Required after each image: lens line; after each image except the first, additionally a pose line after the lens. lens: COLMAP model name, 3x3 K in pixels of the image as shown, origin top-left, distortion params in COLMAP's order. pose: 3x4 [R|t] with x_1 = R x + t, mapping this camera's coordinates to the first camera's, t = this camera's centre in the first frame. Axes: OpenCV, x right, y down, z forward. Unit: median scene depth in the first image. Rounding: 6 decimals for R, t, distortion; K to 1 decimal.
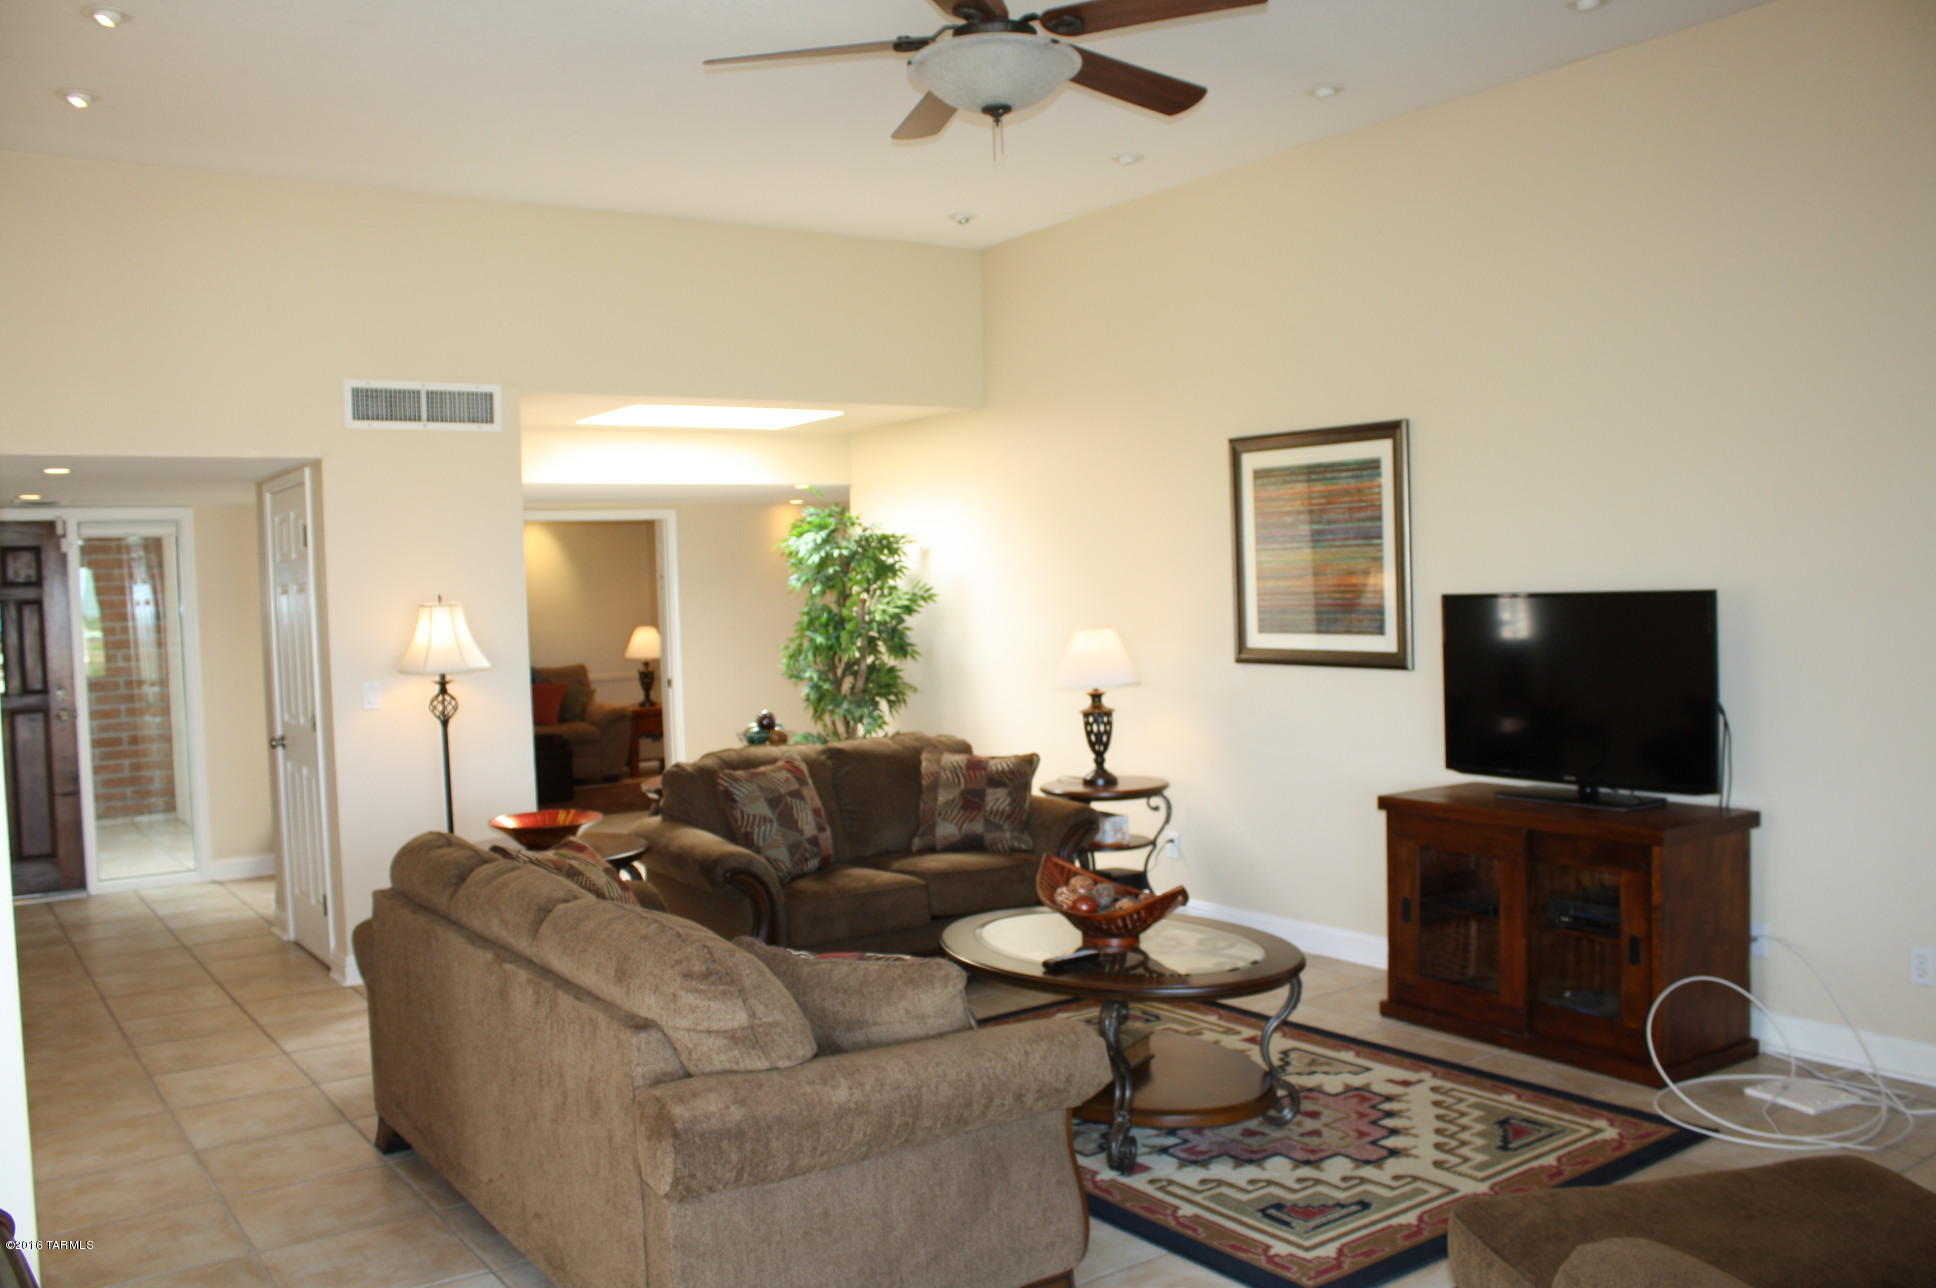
lens RADIAL K [[1623.7, 0, 975.5], [0, 1623.7, 650.0], [0, 0, 1]] dist [-0.172028, 0.153037]
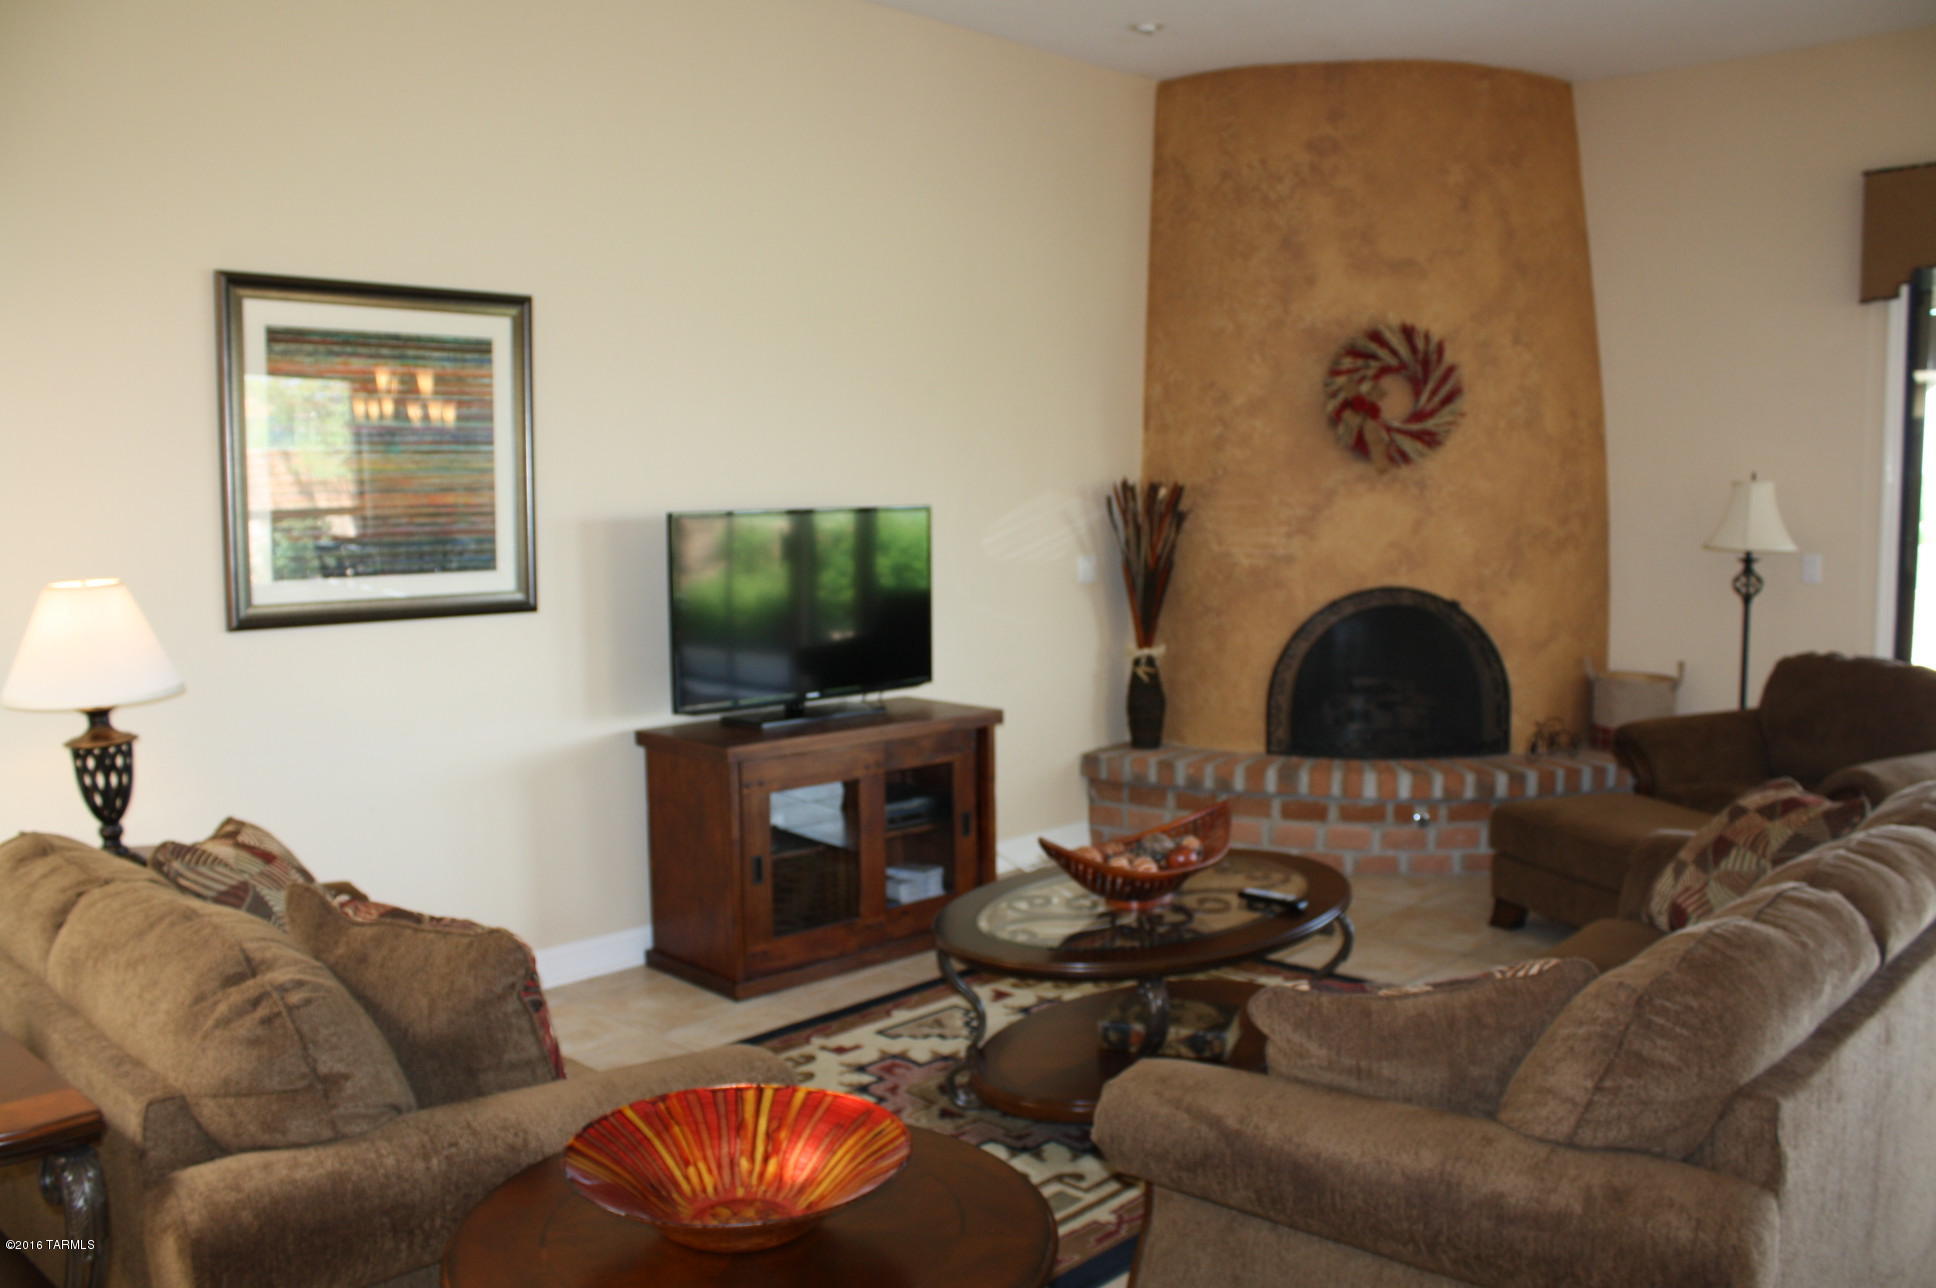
lens RADIAL K [[1606.7, 0, 966.2], [0, 1606.7, 651.3], [0, 0, 1]] dist [-0.167432, 0.130798]
pose [[-0.193592, -0.071545, 0.978470, -0.534075], [0.055070, 0.994973, 0.083647, -0.021570], [-0.979535, 0.070078, -0.188679, 0.920098]]
